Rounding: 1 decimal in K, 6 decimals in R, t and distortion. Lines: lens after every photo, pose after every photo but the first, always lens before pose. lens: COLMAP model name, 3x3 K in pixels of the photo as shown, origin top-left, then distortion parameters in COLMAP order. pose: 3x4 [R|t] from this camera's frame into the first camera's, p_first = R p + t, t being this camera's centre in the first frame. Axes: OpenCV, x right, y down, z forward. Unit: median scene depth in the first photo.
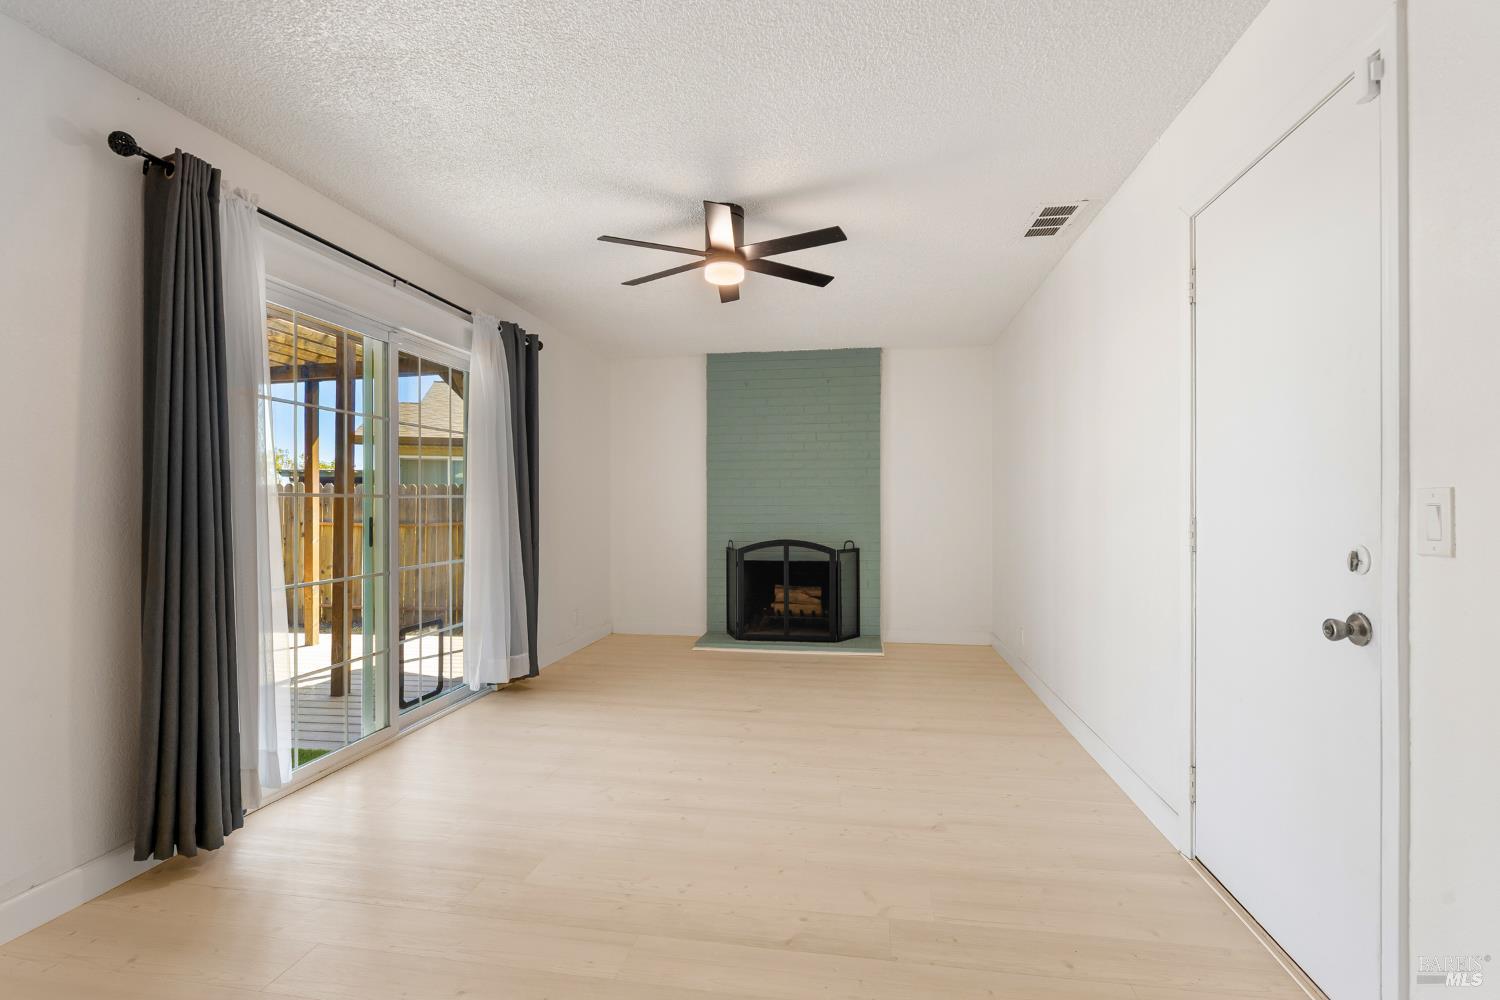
lens RADIAL K [[683.3, 0, 751.6], [0, 683.3, 503.7], [0, 0, 1]] dist [0.000003, -0.000669]
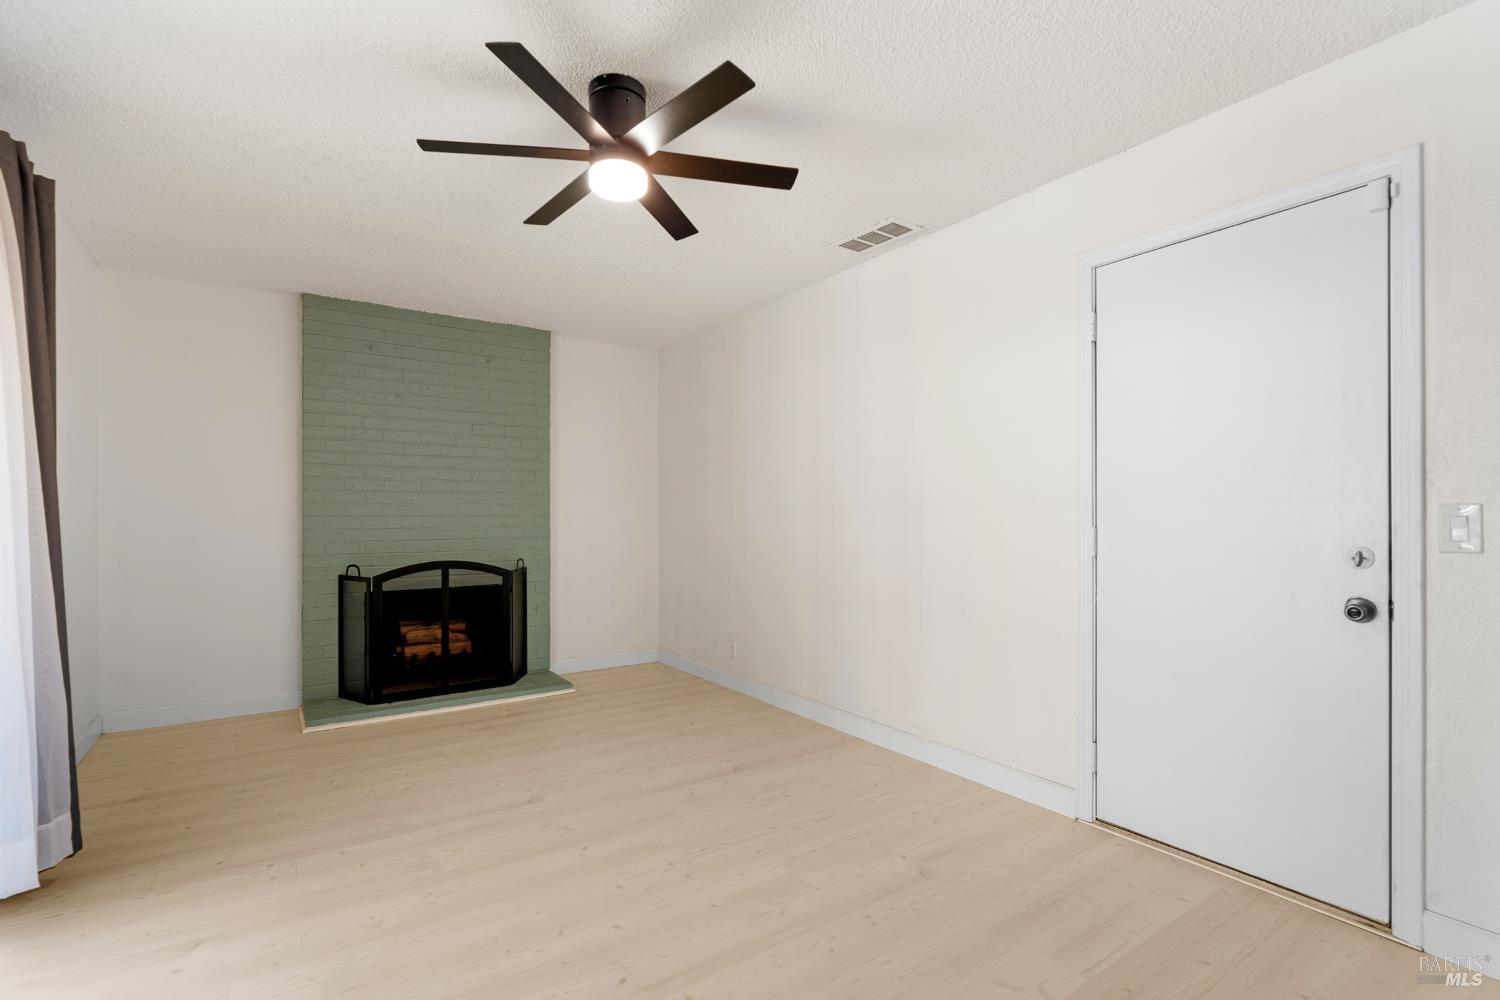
lens RADIAL K [[683.3, 0, 747.1], [0, 683.3, 512.9], [0, 0, 1]] dist [0.000003, -0.000669]
pose [[0.728586, 0.005746, 0.684930, -0.223451], [-0.004126, 0.999983, -0.004000, 0.001525], [-0.684942, 0.000088, 0.728597, 0.216686]]
